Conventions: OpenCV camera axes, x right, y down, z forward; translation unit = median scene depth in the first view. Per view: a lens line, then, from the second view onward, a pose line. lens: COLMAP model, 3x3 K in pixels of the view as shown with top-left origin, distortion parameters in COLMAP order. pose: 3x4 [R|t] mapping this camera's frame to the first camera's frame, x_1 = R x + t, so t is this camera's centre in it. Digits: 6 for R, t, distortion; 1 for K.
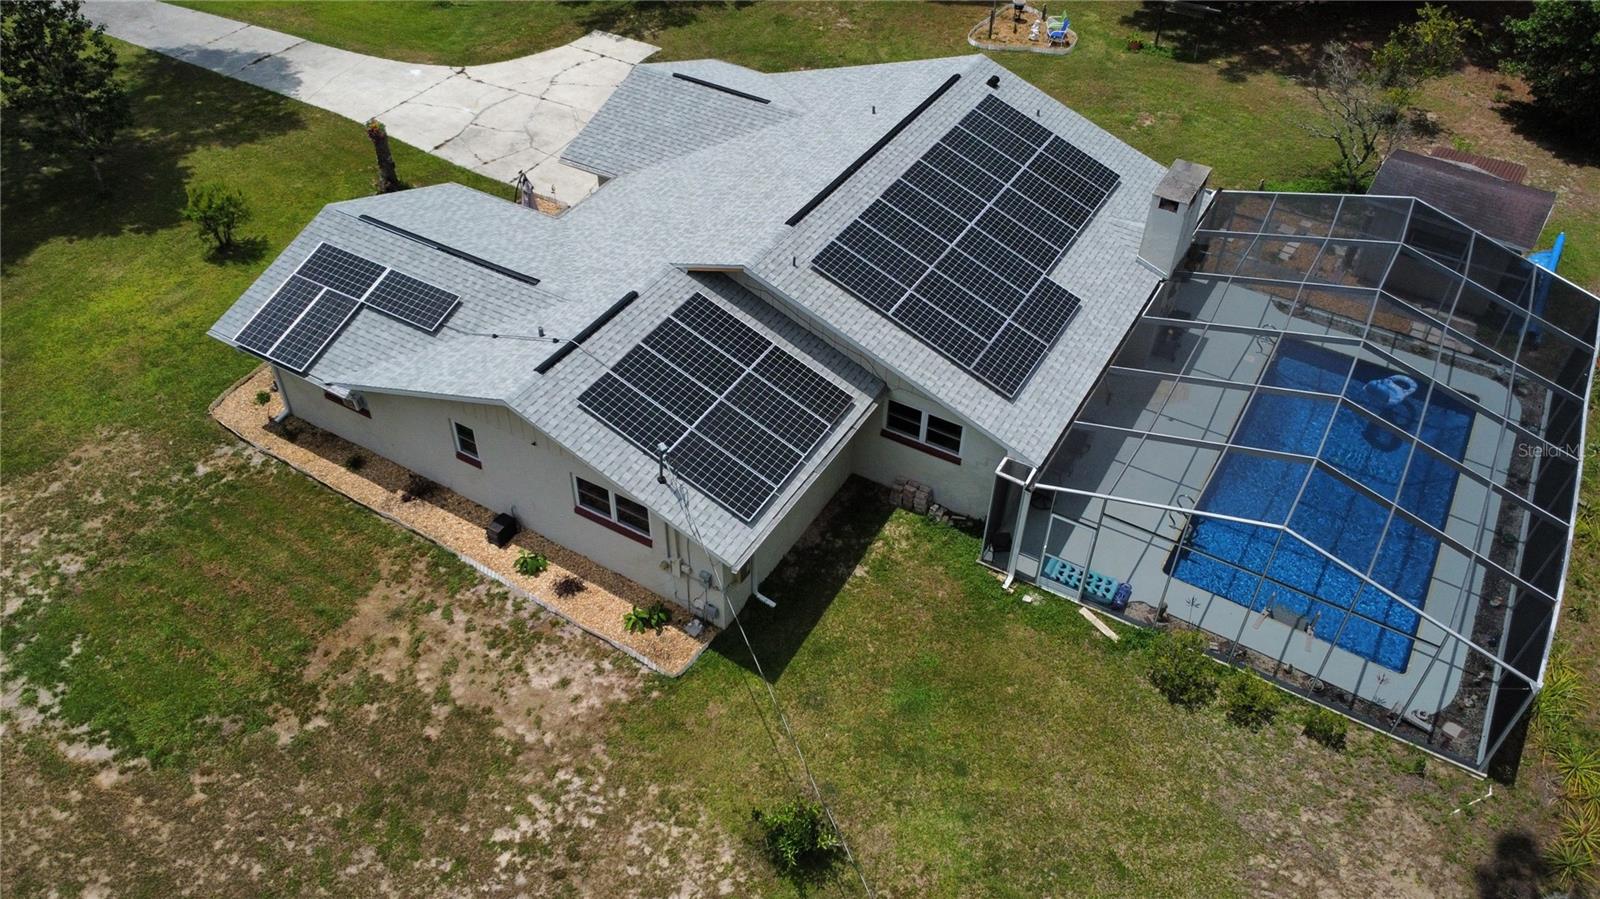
lens RADIAL K [[1199.3, 0, 800.0], [0, 1199.3, 449.5], [0, 0, 1]] dist [0.002902, -0.001788]
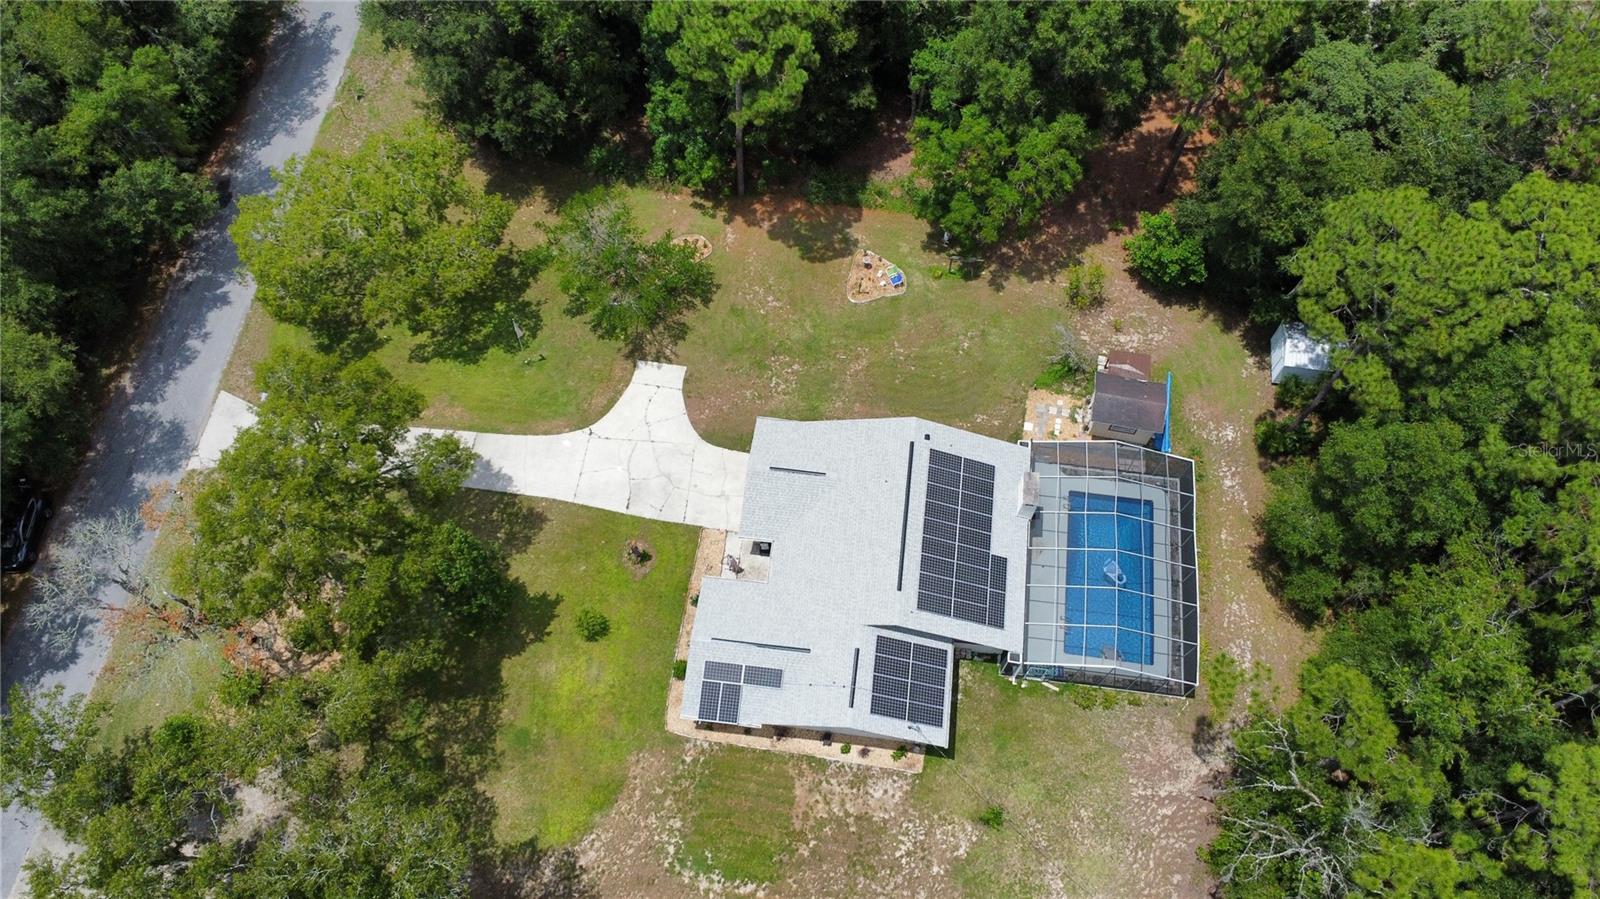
lens RADIAL K [[1216.4, 0, 809.3], [0, 1216.4, 447.2], [0, 0, 1]] dist [0.005789, 0.001322]
pose [[0.917898, -0.356915, 0.173421, -0.521109], [0.269394, 0.881378, 0.388072, -1.509909], [-0.291358, -0.309492, 0.905166, -1.127697]]
